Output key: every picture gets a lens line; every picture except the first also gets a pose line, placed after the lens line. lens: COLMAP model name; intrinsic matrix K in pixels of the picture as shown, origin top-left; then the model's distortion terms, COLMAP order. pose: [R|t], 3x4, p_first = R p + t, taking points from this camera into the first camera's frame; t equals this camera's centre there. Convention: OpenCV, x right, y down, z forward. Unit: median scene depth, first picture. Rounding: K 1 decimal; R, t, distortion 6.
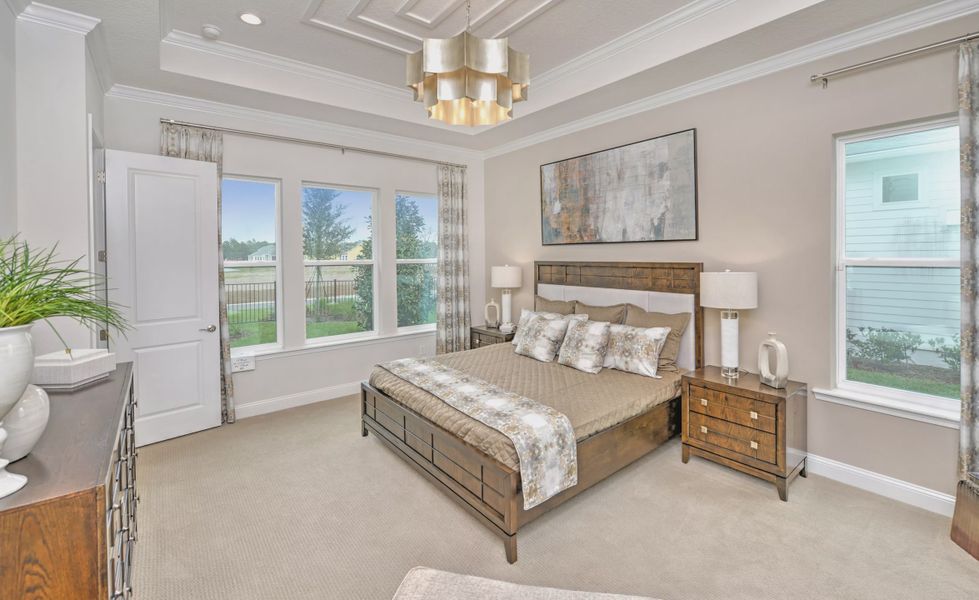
lens RADIAL K [[419.0, 0, 492.8], [0, 419.0, 258.9], [0, 0, 1]] dist [-0.001854, -0.000175]
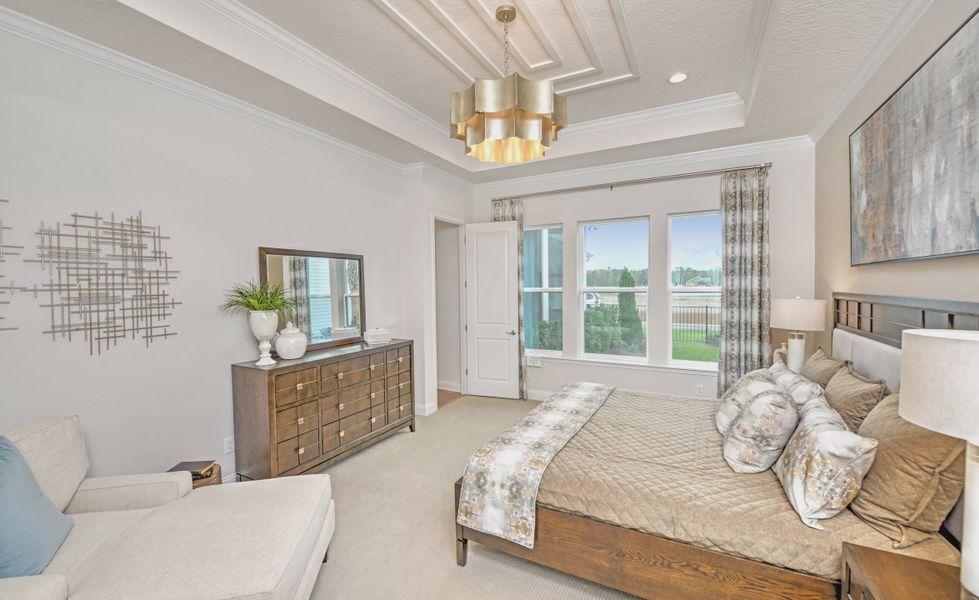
lens RADIAL K [[387.2, 0, 492.7], [0, 387.2, 298.0], [0, 0, 1]] dist [-0.010493, -0.000181]
pose [[0.390645, 0.035229, -0.919867, 0.517491], [-0.001001, 0.999283, 0.037846, -0.008897], [0.920541, -0.013864, 0.390400, 0.359695]]
